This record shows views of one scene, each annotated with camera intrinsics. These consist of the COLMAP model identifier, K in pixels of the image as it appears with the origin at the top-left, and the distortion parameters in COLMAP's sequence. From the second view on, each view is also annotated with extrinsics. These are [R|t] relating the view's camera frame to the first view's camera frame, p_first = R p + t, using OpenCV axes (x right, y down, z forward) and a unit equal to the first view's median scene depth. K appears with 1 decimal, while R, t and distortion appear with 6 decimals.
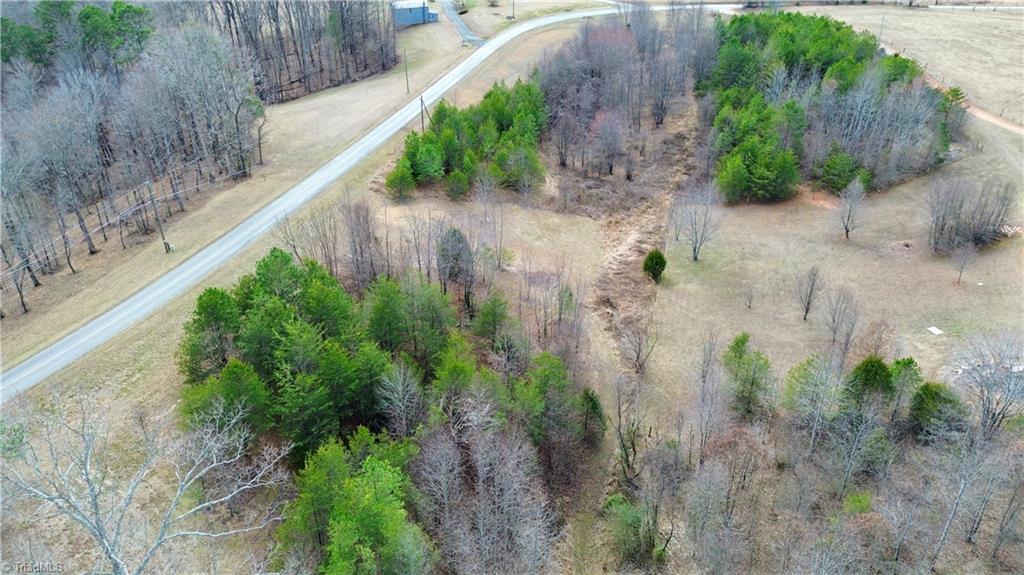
lens RADIAL K [[737.4, 0, 503.7], [0, 737.4, 287.7], [0, 0, 1]] dist [0.071486, -0.031498]
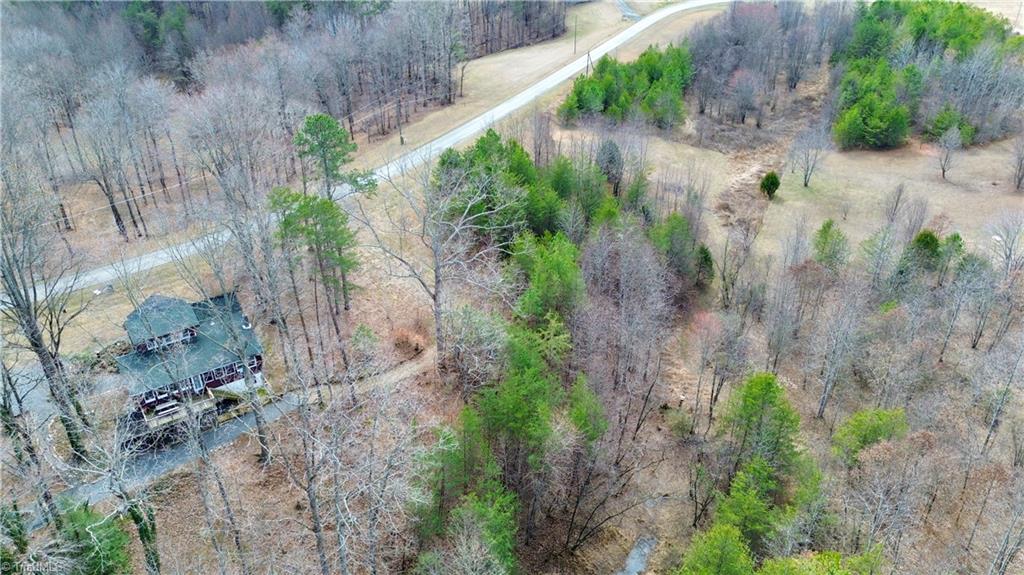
lens RADIAL K [[737.4, 0, 516.1], [0, 737.4, 288.6], [0, 0, 1]] dist [0.071486, -0.031498]
pose [[0.984096, 0.093114, -0.151275, -0.007571], [-0.092798, 0.995643, 0.009162, 0.146765], [0.151469, 0.005022, 0.988449, -0.253879]]
